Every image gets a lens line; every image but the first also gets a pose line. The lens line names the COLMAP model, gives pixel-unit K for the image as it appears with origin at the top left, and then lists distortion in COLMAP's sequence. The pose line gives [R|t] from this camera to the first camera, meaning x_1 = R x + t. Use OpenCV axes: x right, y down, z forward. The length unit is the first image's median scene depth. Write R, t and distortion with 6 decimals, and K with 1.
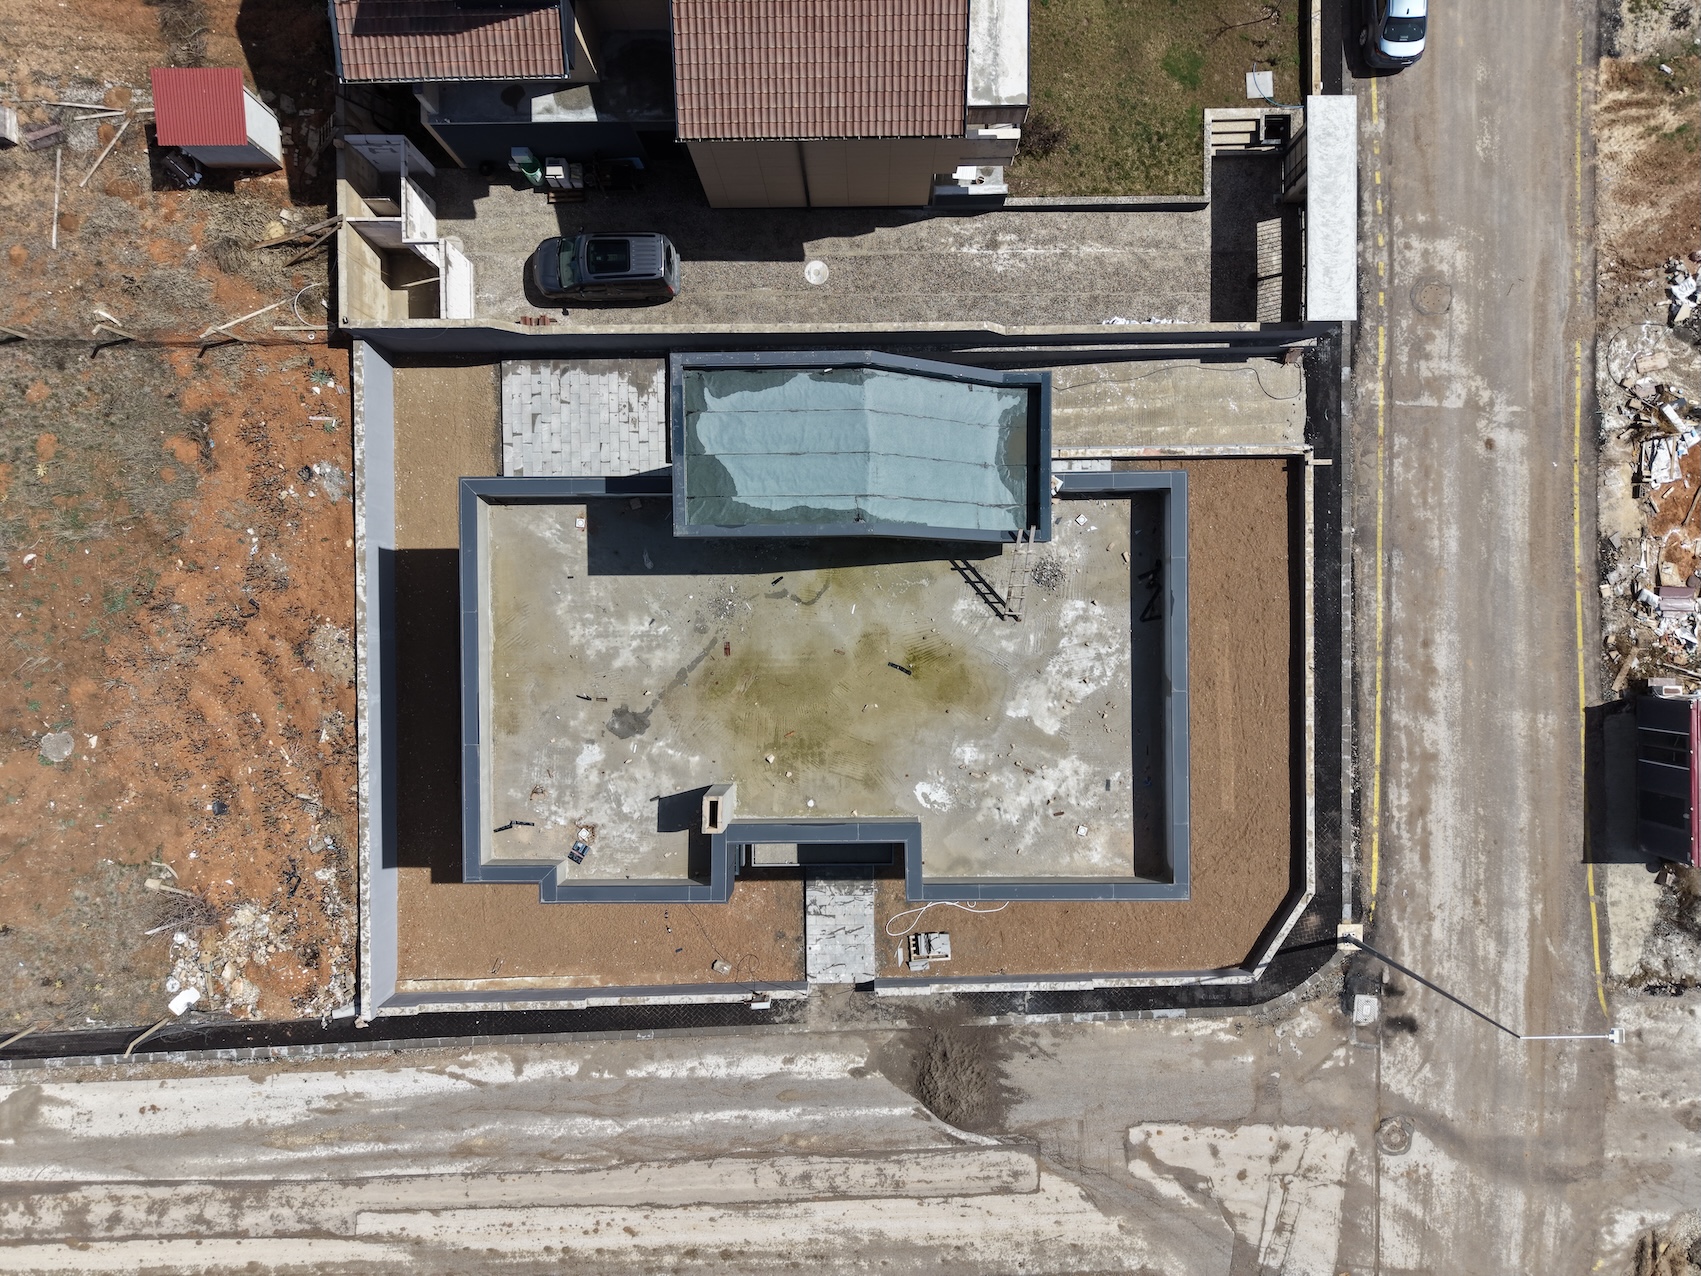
lens RADIAL K [[1136.2, 0, 850.4], [0, 1136.2, 640.0], [0, 0, 1]] dist [0.020440, -0.018407]
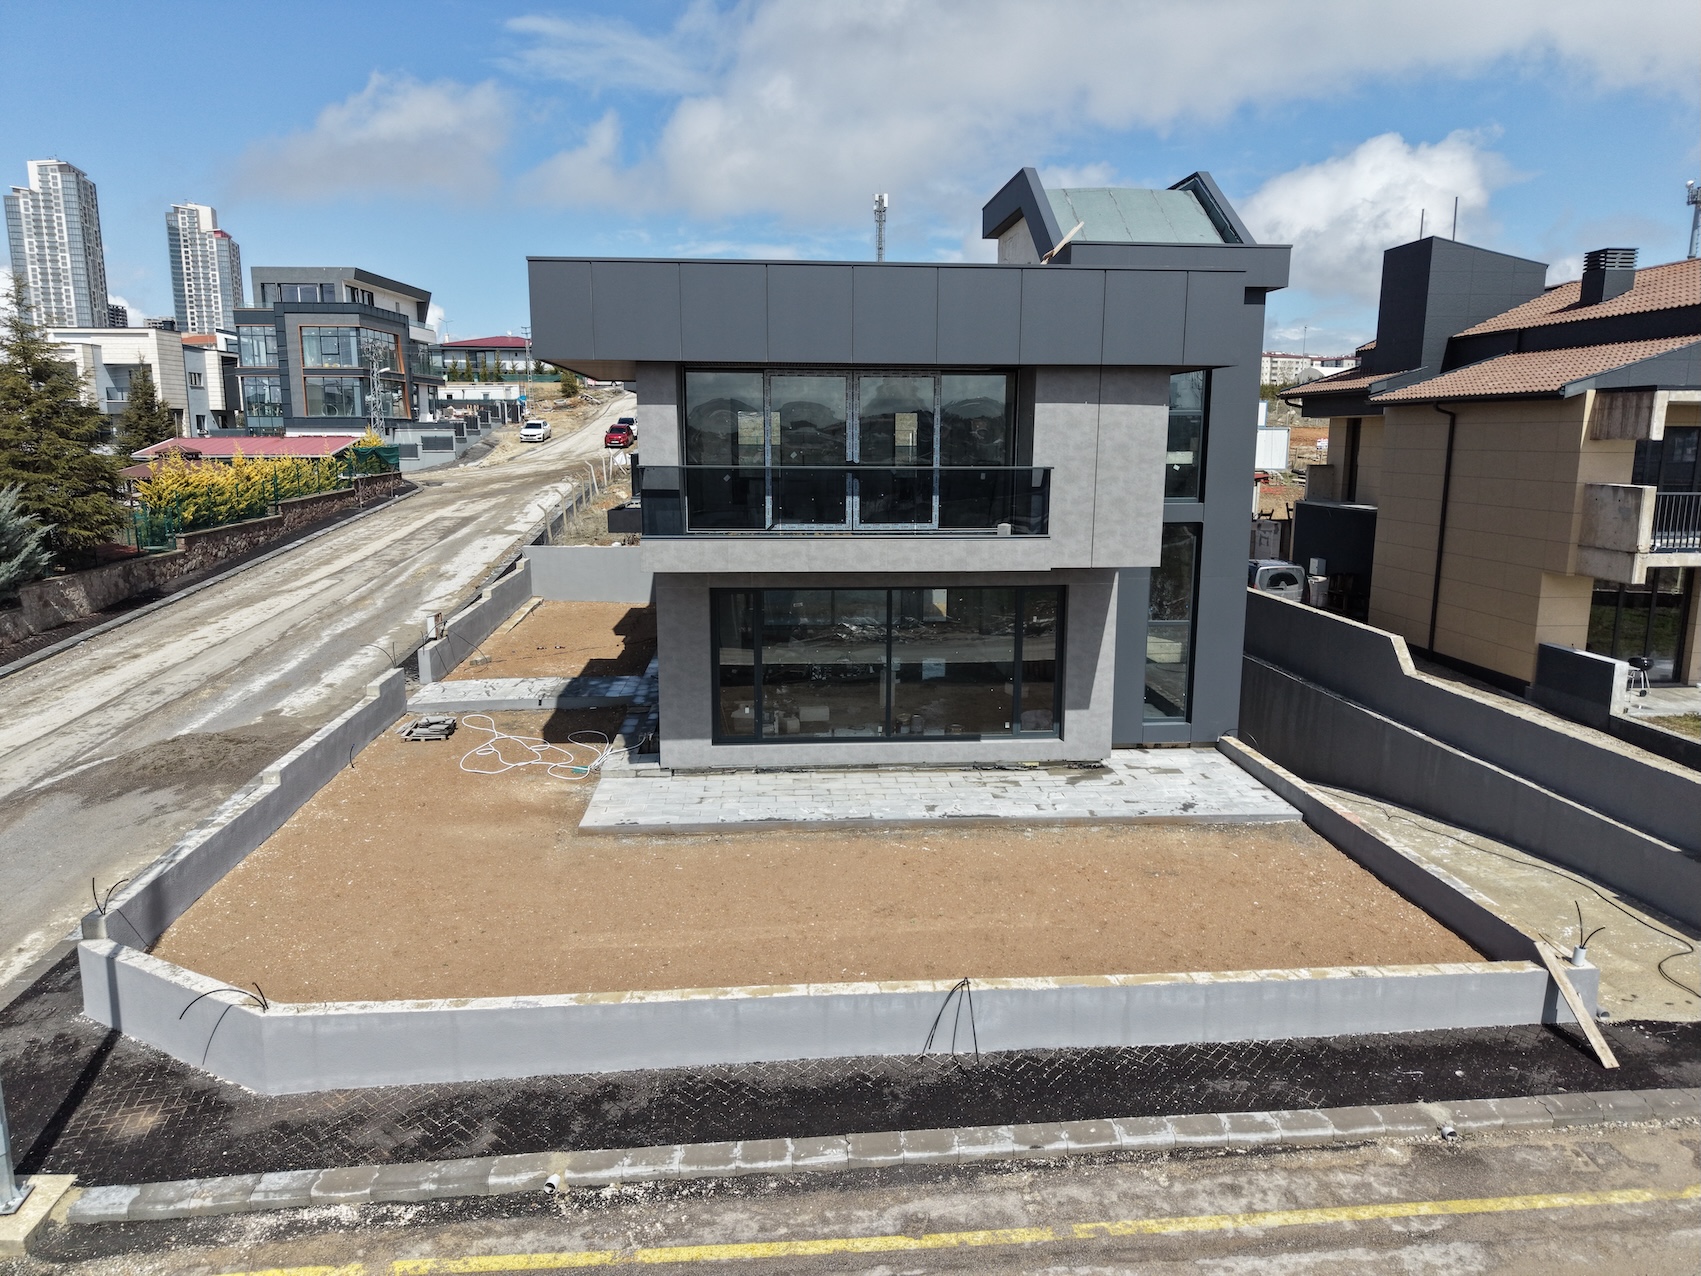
lens RADIAL K [[1136.2, 0, 852.6], [0, 1136.2, 636.3], [0, 0, 1]] dist [0.020440, -0.018407]
pose [[0.070685, 0.190768, -0.979087, 0.701734], [-0.997463, 0.005248, -0.070989, 0.079486], [-0.008404, 0.981621, 0.190655, 0.825663]]
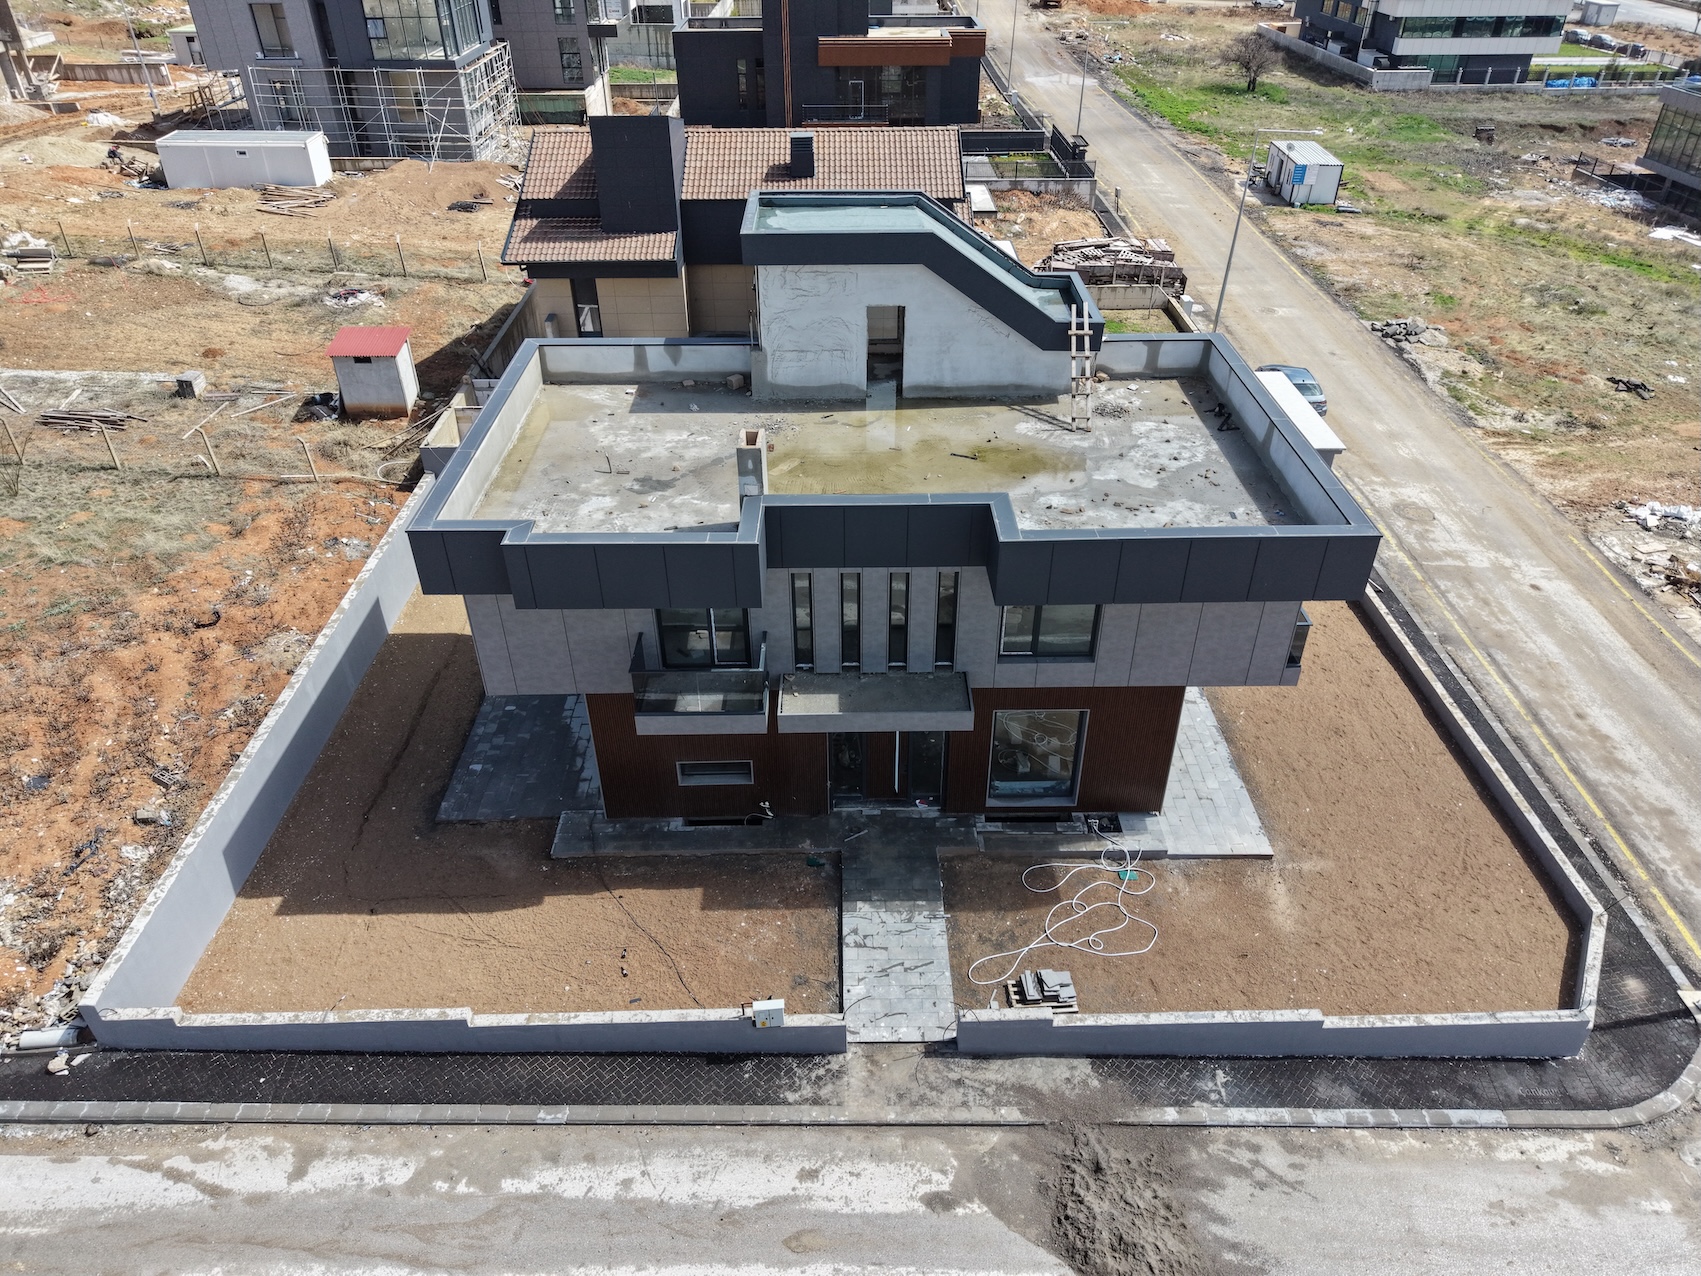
lens RADIAL K [[1136.2, 0, 851.9], [0, 1136.2, 633.8], [0, 0, 1]] dist [0.020440, -0.018407]
pose [[0.999911, 0.008783, 0.009993, -0.041499], [0.003294, 0.564314, -0.825554, 0.671704], [-0.012890, 0.825513, 0.564235, 0.488322]]
